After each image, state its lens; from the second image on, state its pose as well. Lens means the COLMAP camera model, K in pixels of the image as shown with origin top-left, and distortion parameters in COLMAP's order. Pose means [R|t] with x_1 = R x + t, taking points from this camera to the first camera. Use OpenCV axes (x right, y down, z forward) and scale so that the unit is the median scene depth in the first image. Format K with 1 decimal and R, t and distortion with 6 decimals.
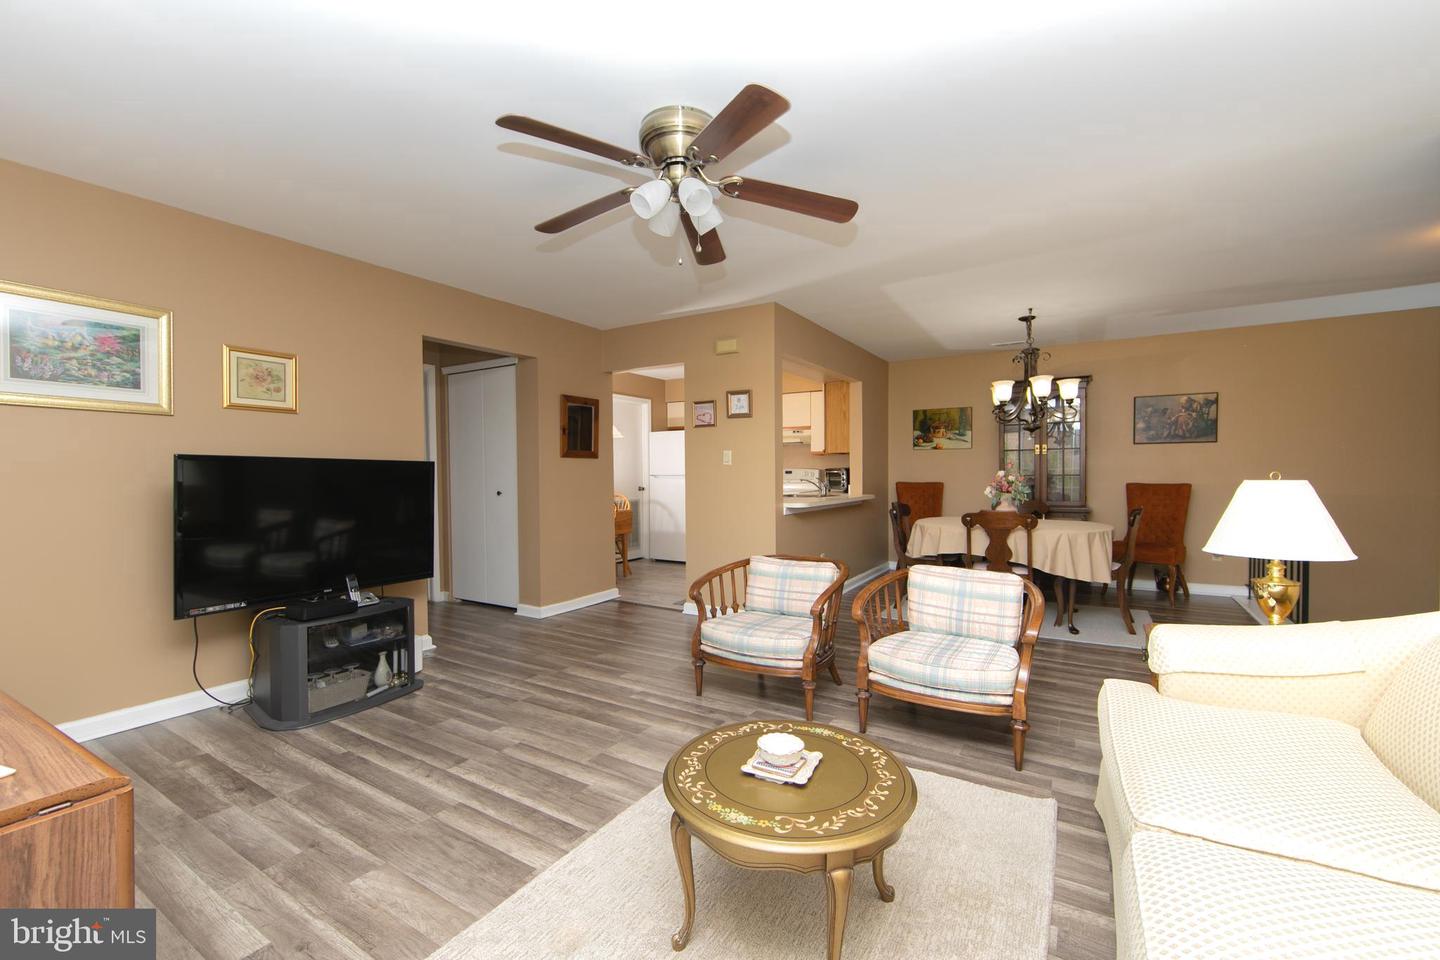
lens RADIAL K [[581.0, 0, 732.2], [0, 581.0, 489.3], [0, 0, 1]] dist [0.000748, -0.001540]
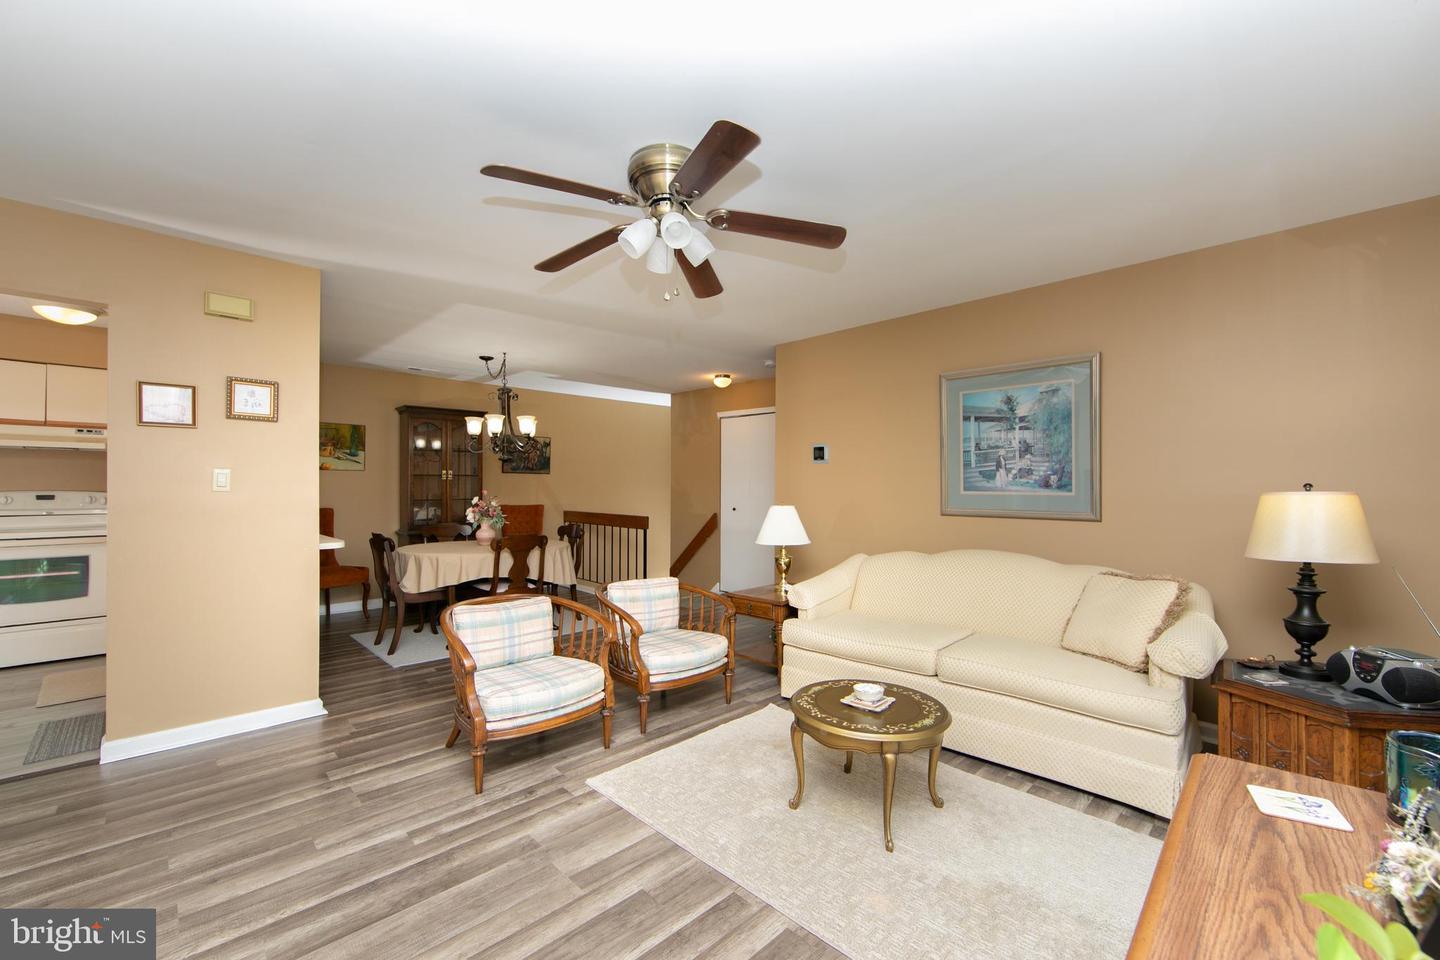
lens RADIAL K [[581.0, 0, 725.5], [0, 581.0, 492.6], [0, 0, 1]] dist [0.000748, -0.001540]
pose [[0.257109, 0.000338, 0.966382, -0.761749], [0.021948, 0.999740, -0.006189, -0.039040], [-0.966133, 0.022802, 0.257035, 0.489365]]
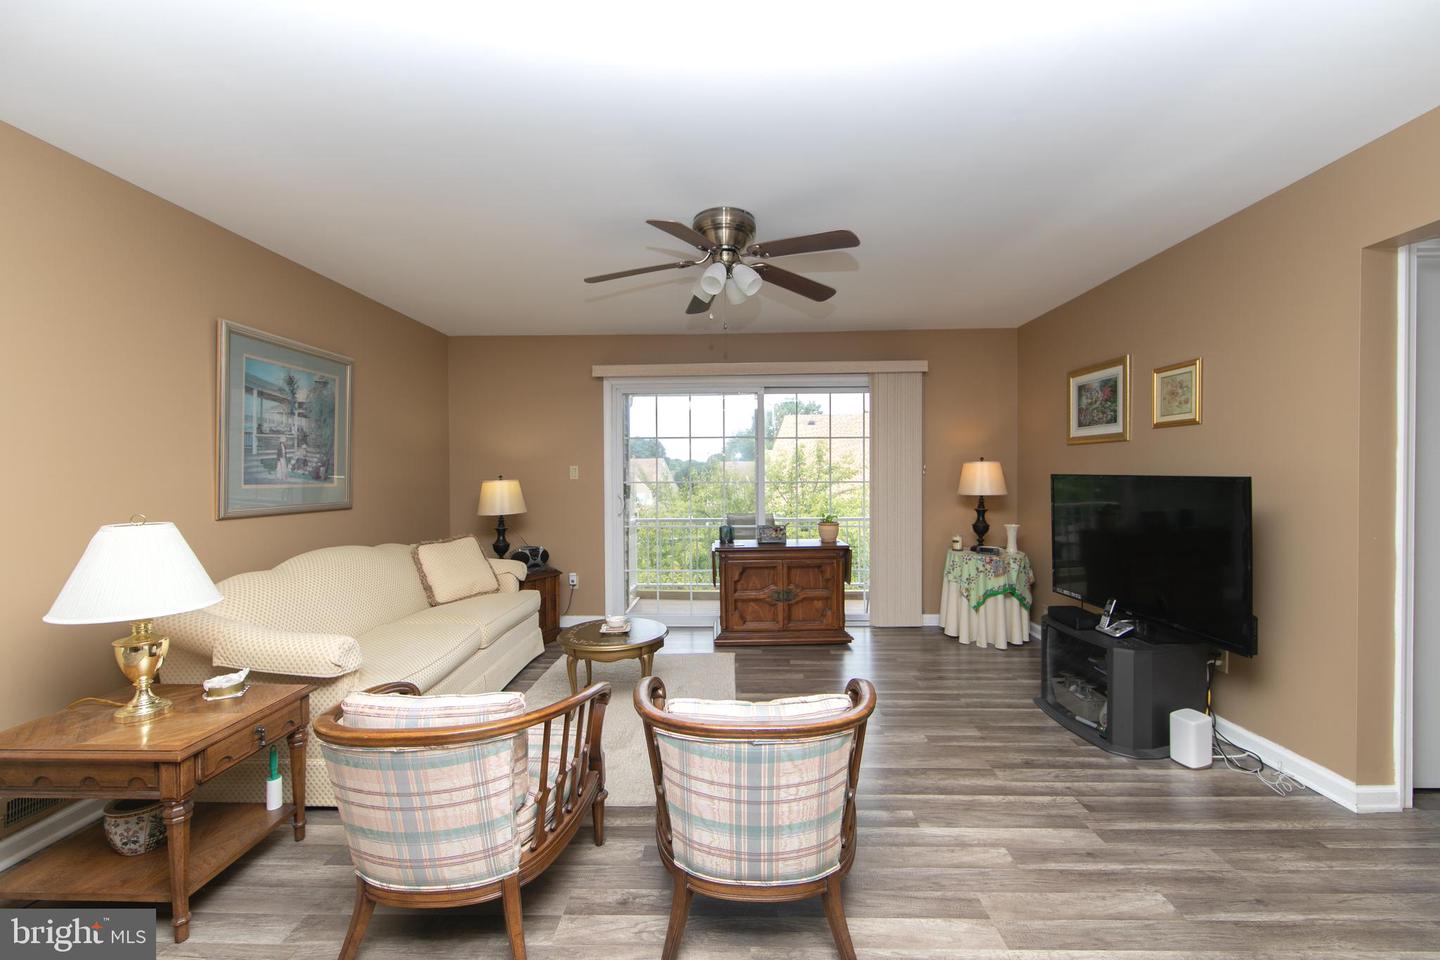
lens RADIAL K [[581.0, 0, 734.0], [0, 581.0, 482.4], [0, 0, 1]] dist [0.000748, -0.001540]
pose [[-0.875310, 0.022513, -0.483037, 0.365351], [0.002548, 0.999116, 0.041949, -0.081869], [0.483555, 0.035488, -0.874594, 1.564532]]
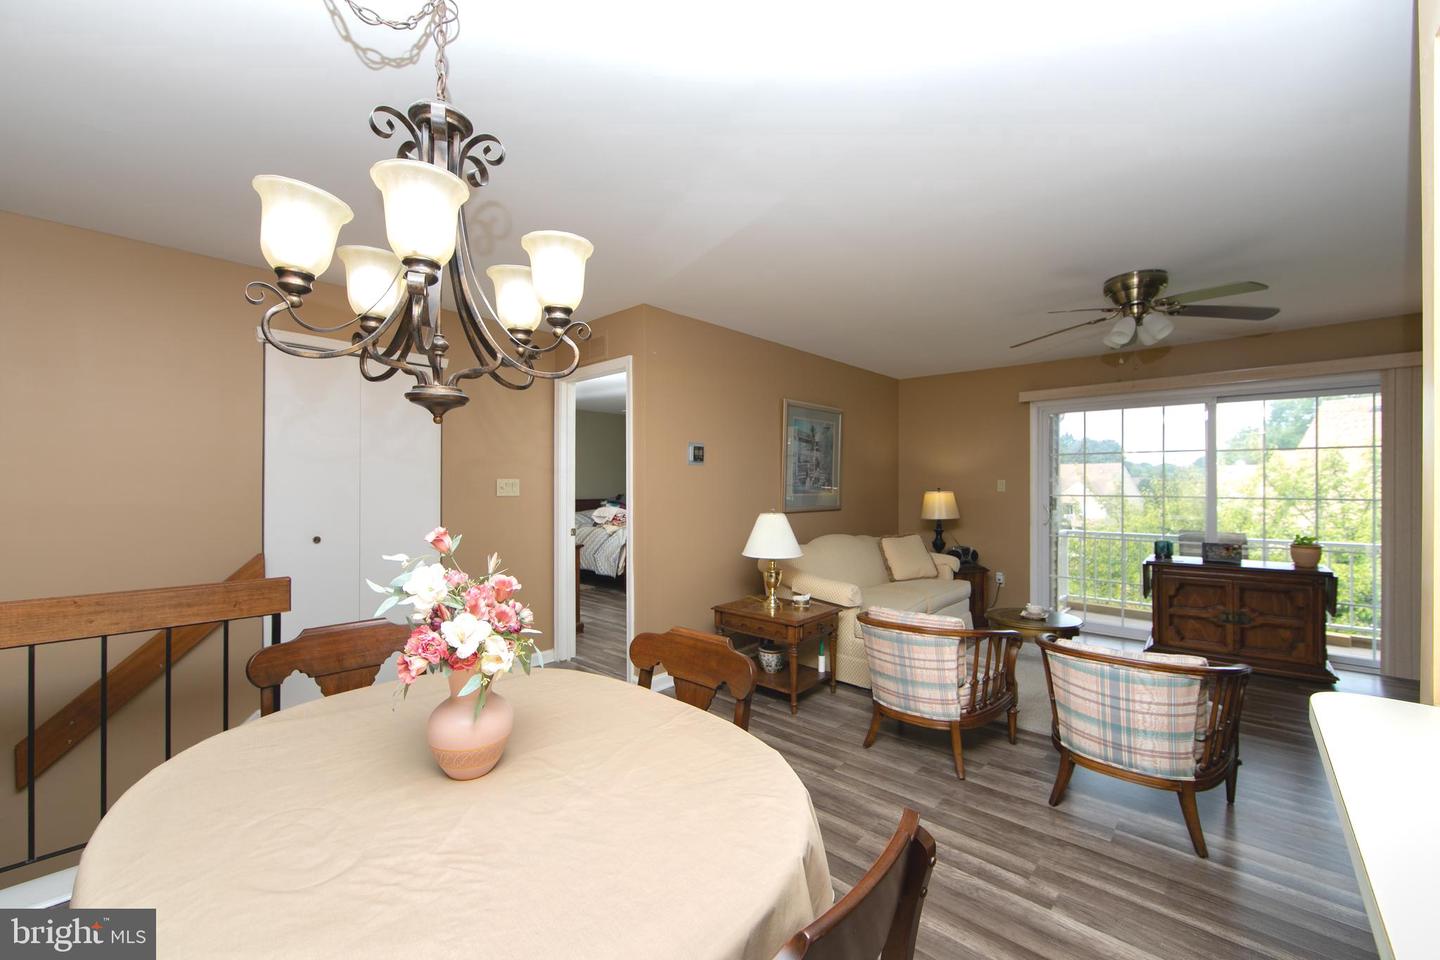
lens RADIAL K [[581.0, 0, 722.7], [0, 581.0, 482.2], [0, 0, 1]] dist [0.000748, -0.001540]
pose [[-0.976387, 0.011105, 0.215742, 0.449508], [0.016229, 0.999626, 0.021993, -0.110915], [-0.215417, 0.024975, -0.976203, 1.971687]]
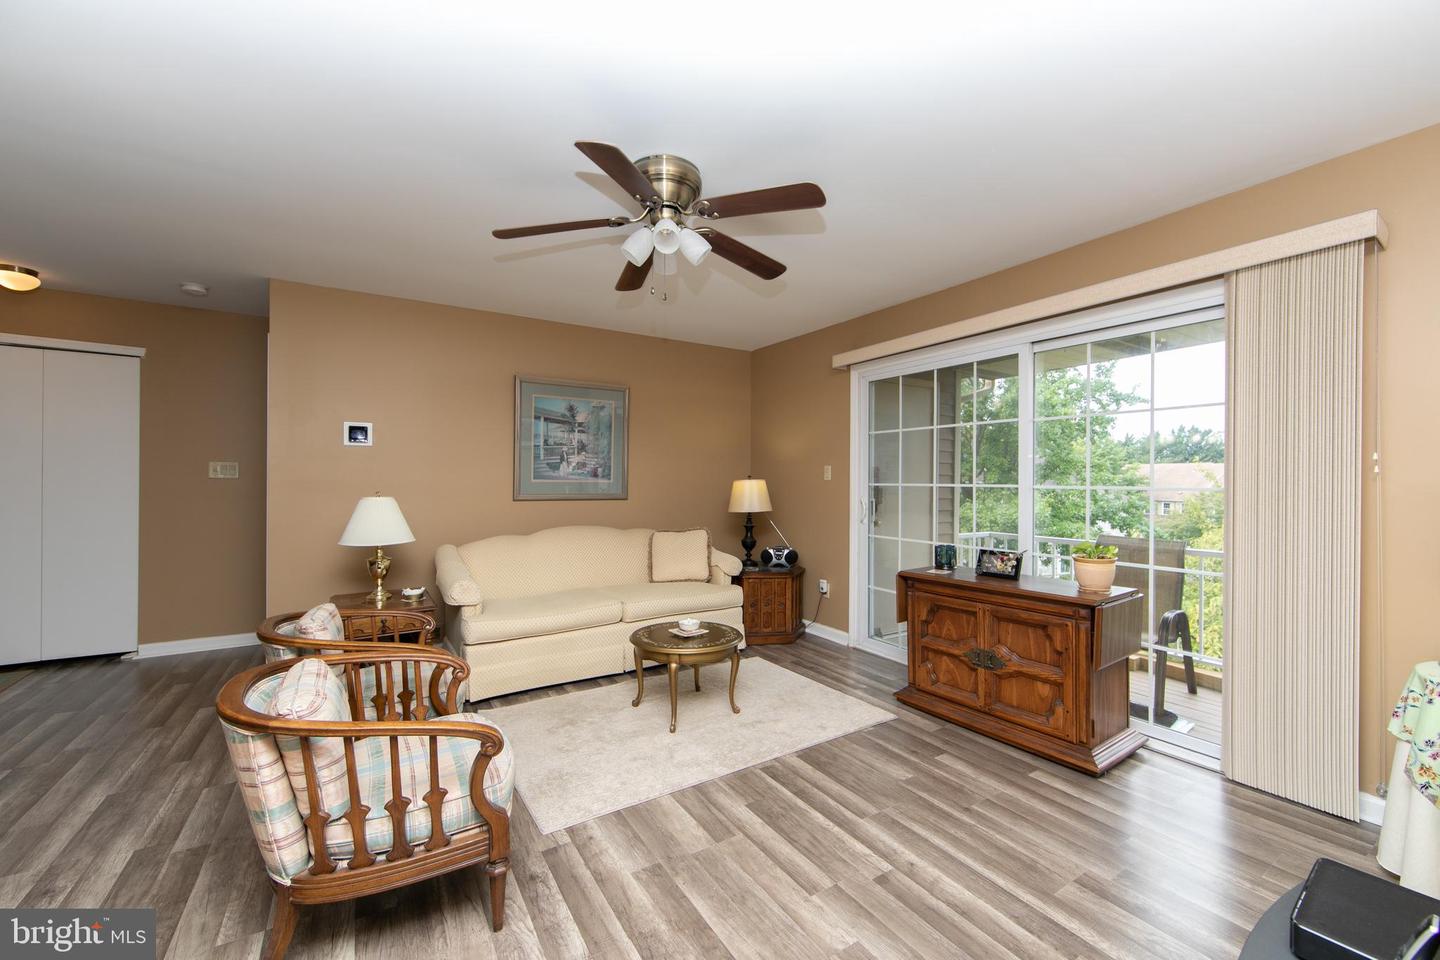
lens RADIAL K [[581.0, 0, 710.1], [0, 581.0, 477.3], [0, 0, 1]] dist [0.000748, -0.001540]
pose [[-0.877671, 0.007186, 0.479210, -0.510672], [0.018406, 0.999655, 0.018721, -0.064464], [-0.478910, 0.025251, -0.877501, 1.415999]]
